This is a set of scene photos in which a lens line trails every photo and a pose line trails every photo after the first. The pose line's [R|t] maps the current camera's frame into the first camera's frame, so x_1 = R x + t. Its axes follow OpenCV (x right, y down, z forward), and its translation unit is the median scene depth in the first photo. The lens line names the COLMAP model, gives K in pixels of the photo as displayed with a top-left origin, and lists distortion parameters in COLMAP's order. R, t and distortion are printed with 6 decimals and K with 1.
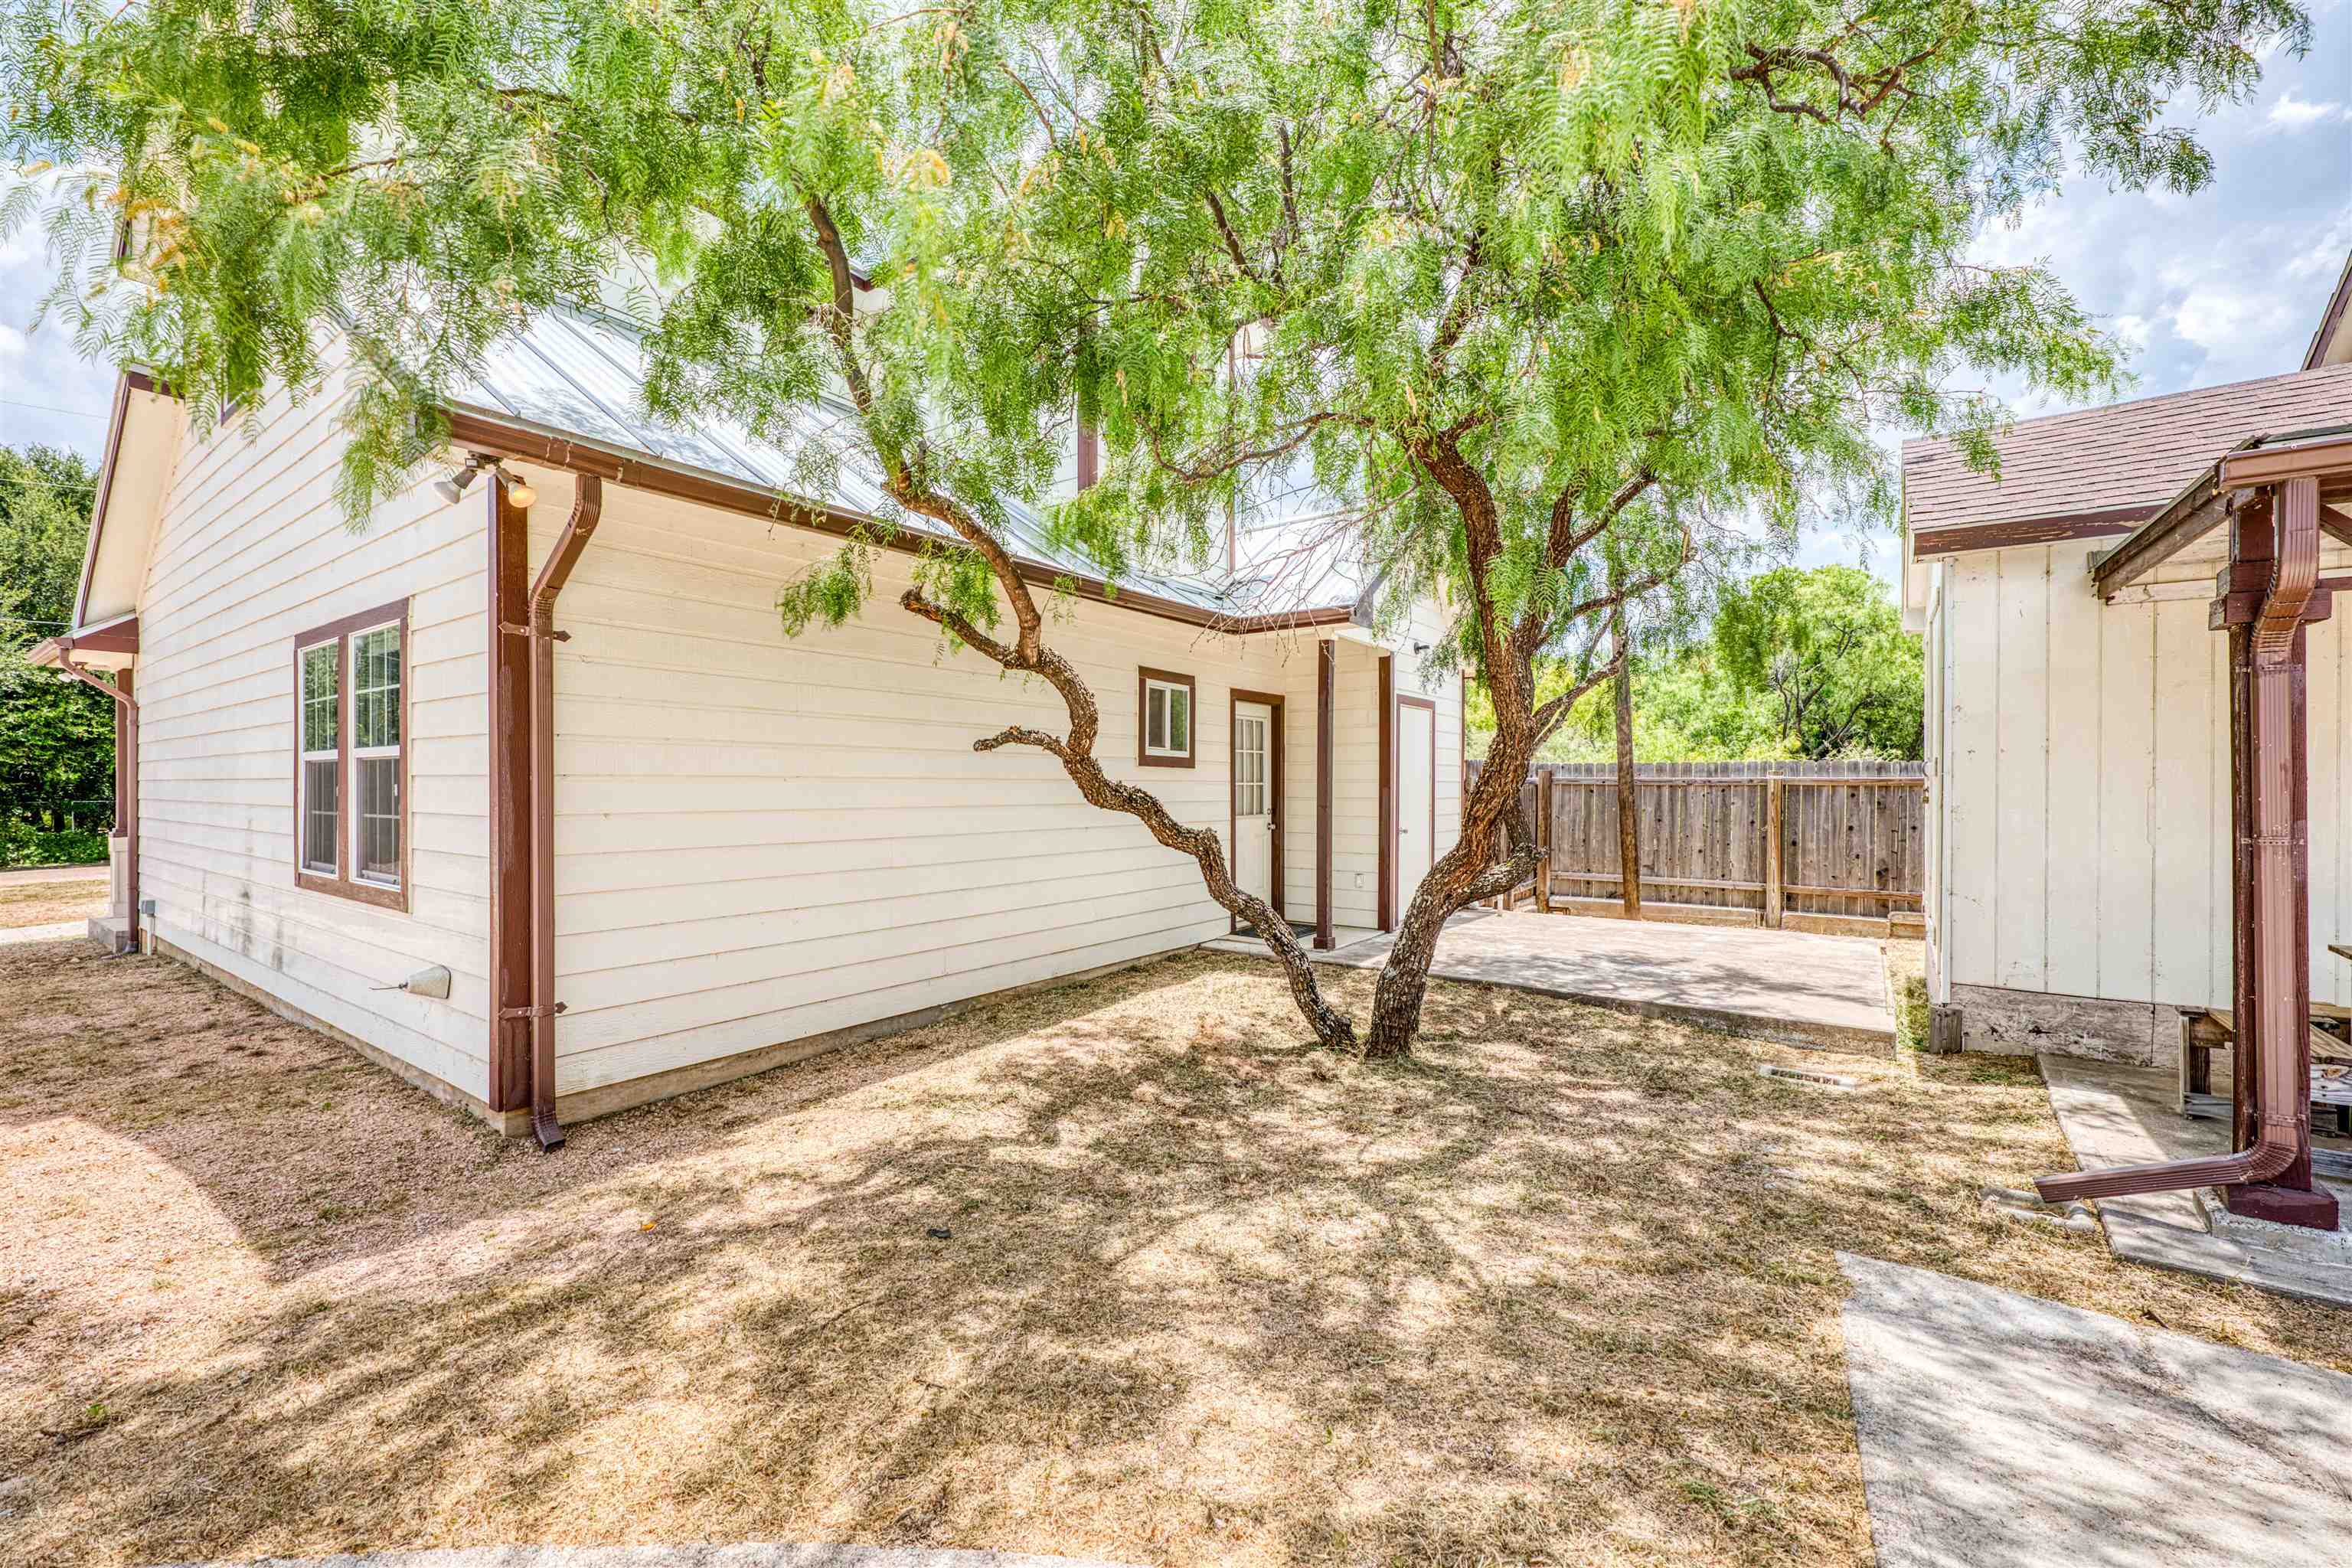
lens RADIAL K [[946.2, 0, 1161.4], [0, 946.2, 783.2], [0, 0, 1]] dist [-0.005077, 0.001894]
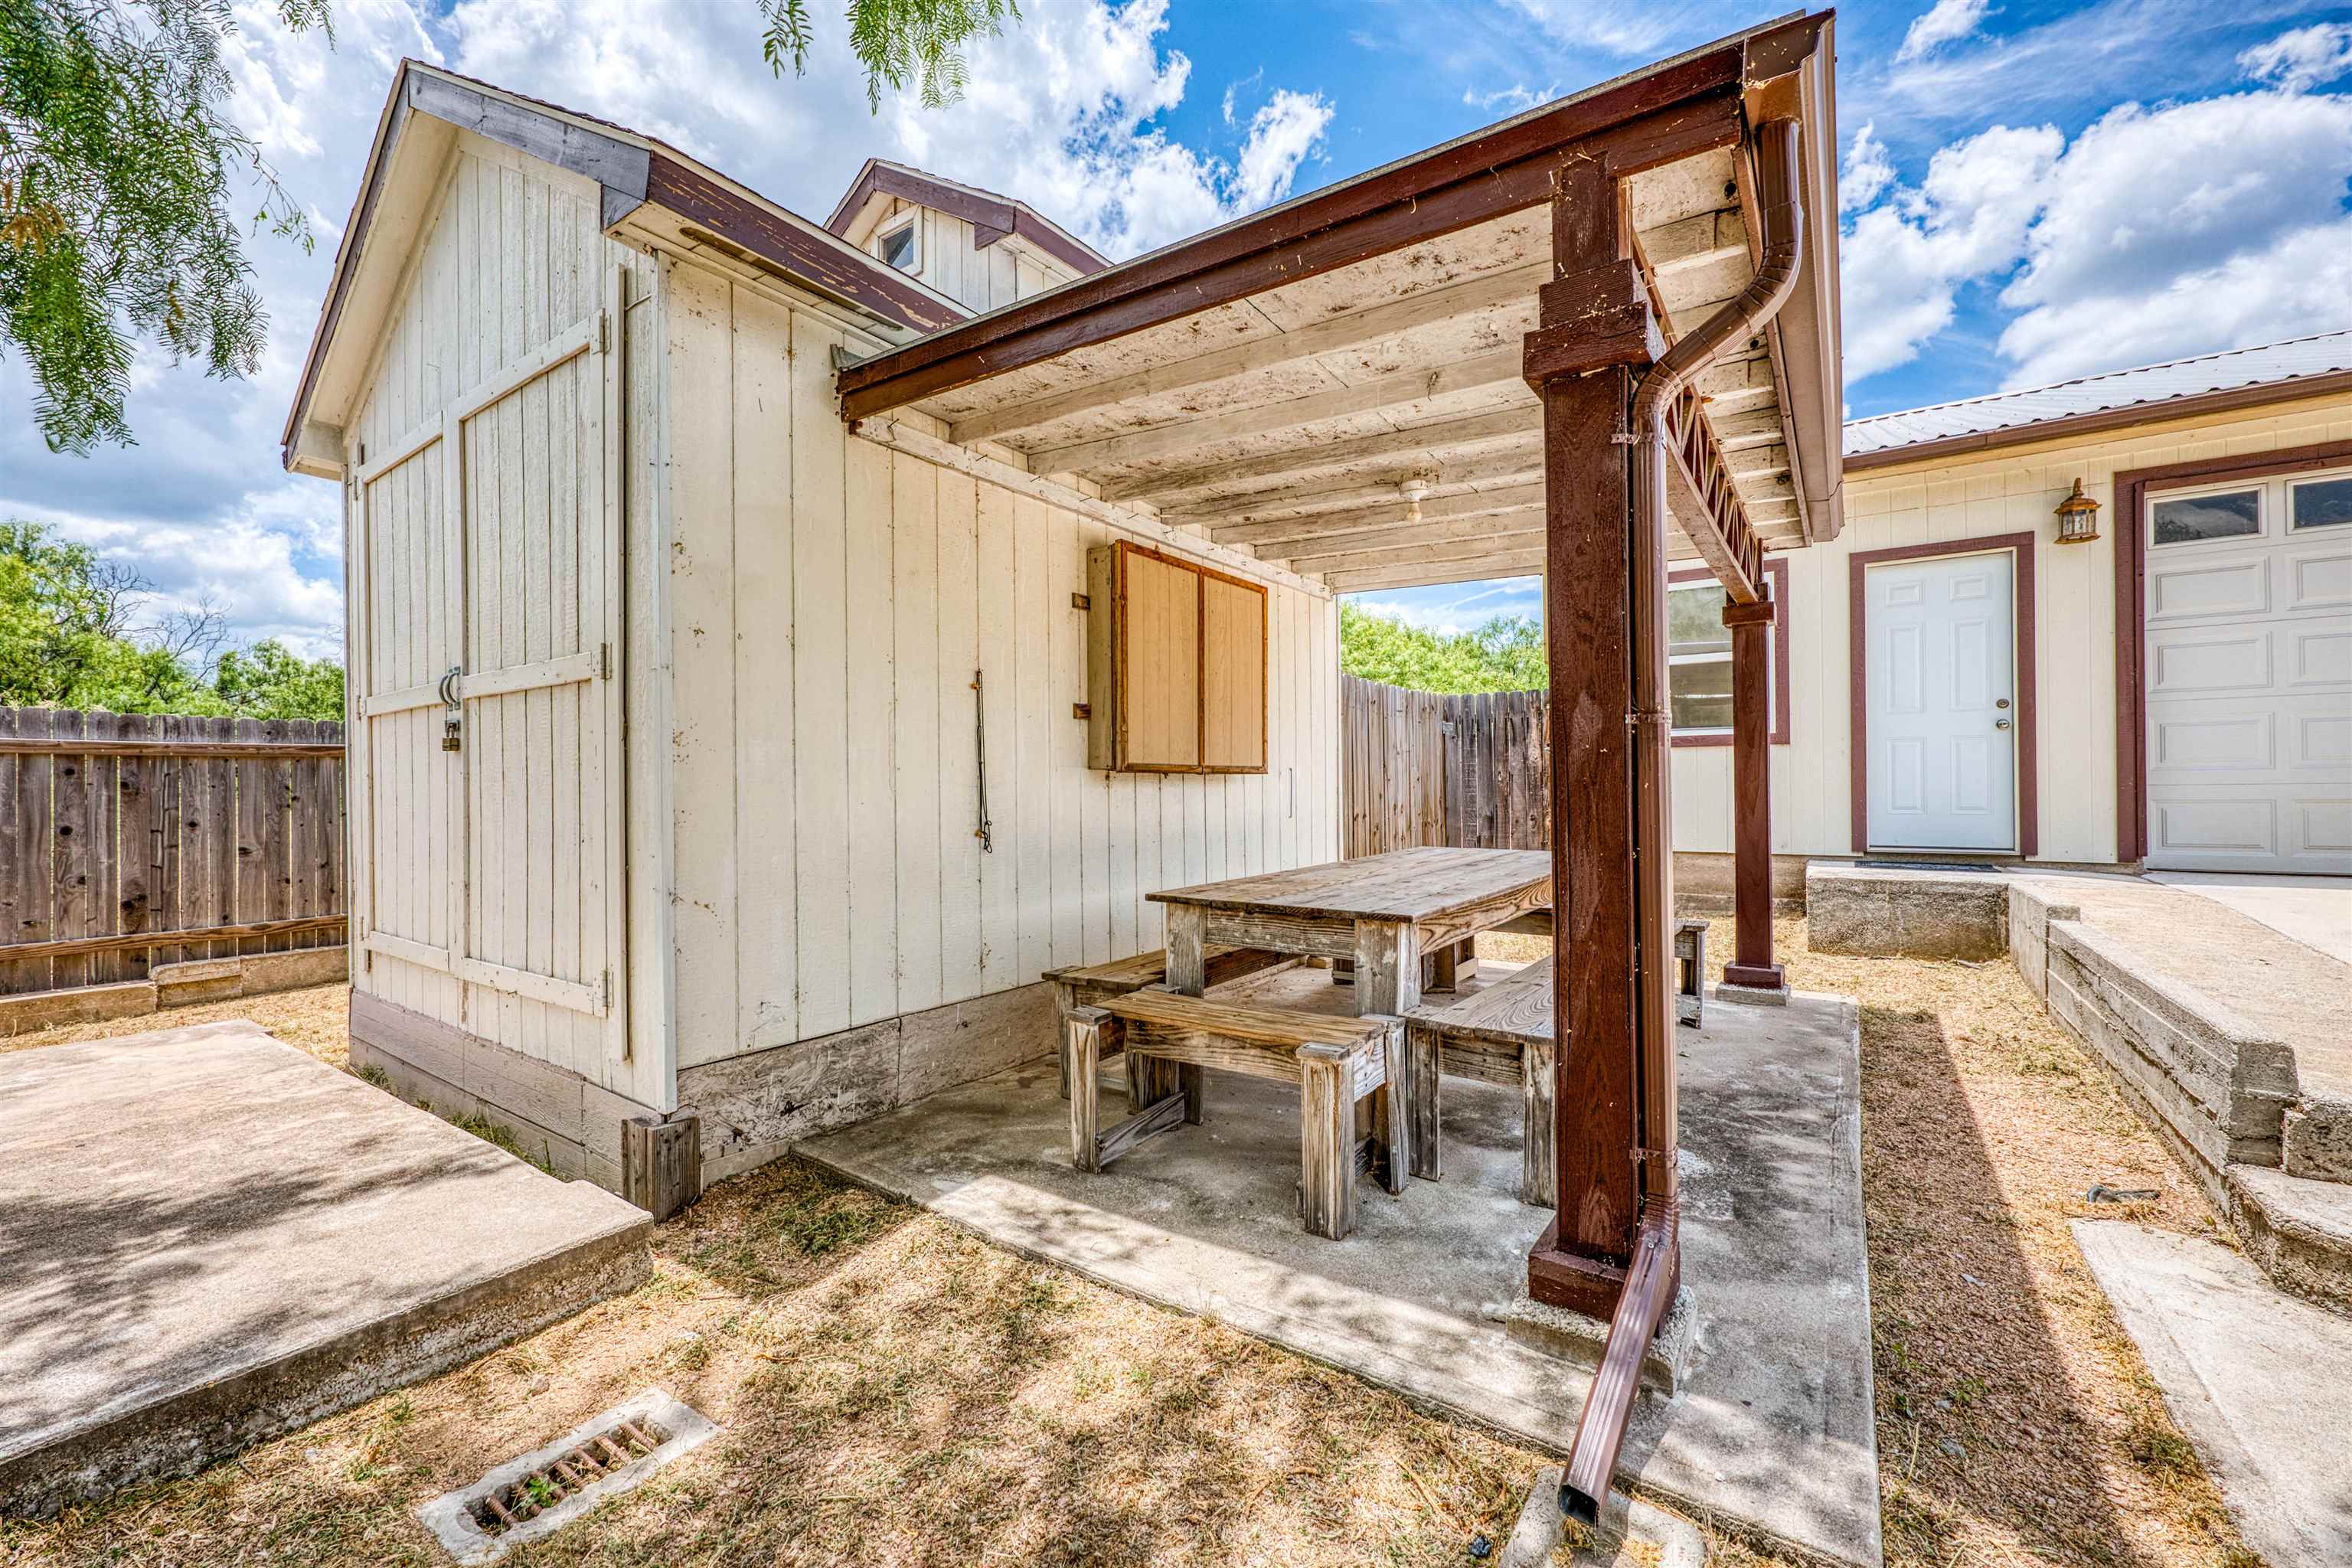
lens RADIAL K [[946.2, 0, 1171.0], [0, 946.2, 774.8], [0, 0, 1]] dist [-0.005077, 0.001894]
pose [[-0.034789, 0.013766, 0.999300, 0.325860], [0.009860, 0.999861, -0.013430, 0.062328], [-0.999346, 0.009385, -0.034920, 0.795106]]
